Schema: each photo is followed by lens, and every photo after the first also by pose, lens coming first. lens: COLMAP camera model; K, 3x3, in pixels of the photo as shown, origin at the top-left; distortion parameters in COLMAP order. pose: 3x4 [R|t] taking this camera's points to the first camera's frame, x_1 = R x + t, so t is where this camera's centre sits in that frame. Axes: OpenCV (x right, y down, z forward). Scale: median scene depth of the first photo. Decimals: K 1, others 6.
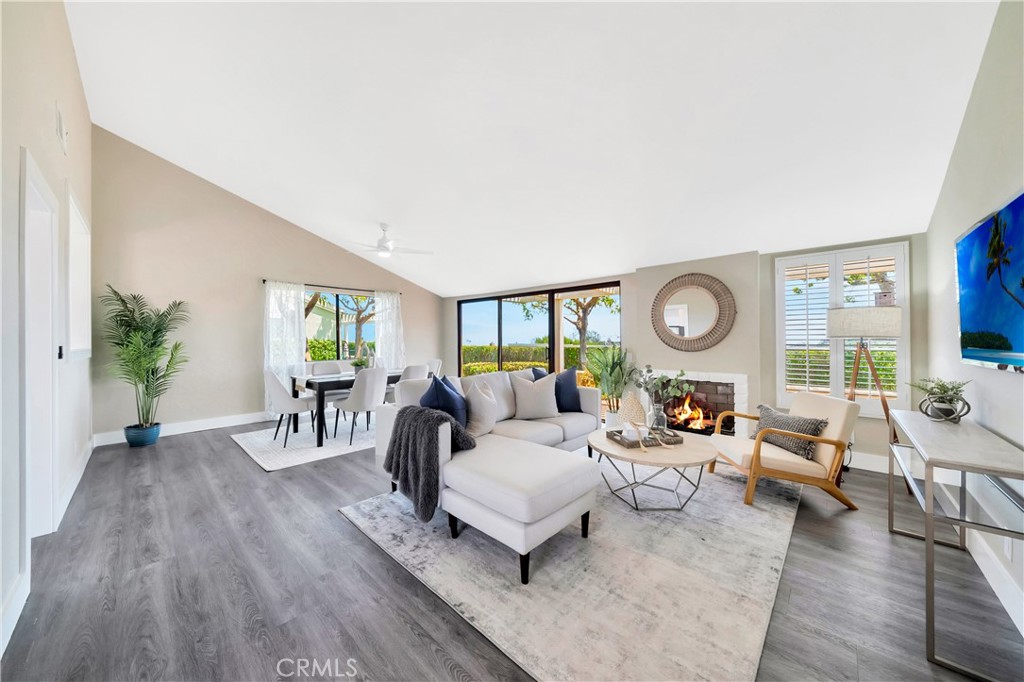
lens RADIAL K [[349.0, 0, 509.7], [0, 349.0, 337.9], [0, 0, 1]] dist [-0.001357, -0.000158]
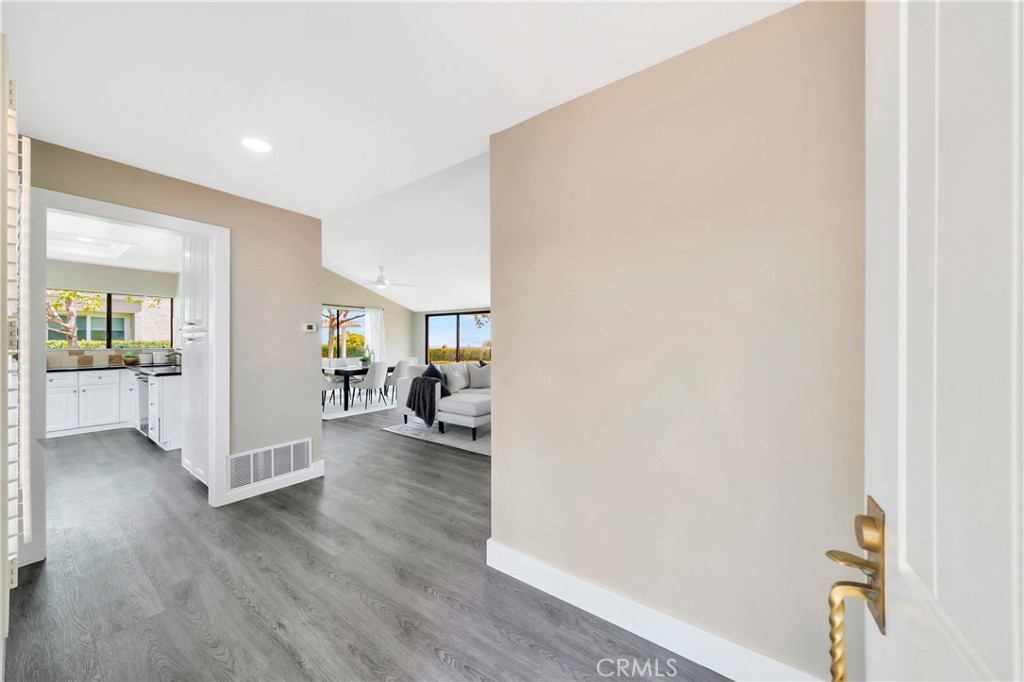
lens RADIAL K [[349.0, 0, 509.7], [0, 349.0, 337.9], [0, 0, 1]] dist [-0.001357, -0.000158]
pose [[0.990757, 0.004504, 0.135571, -0.024920], [-0.003371, 0.999957, -0.008587, -0.013360], [-0.135604, 0.008051, 0.990730, -0.825824]]
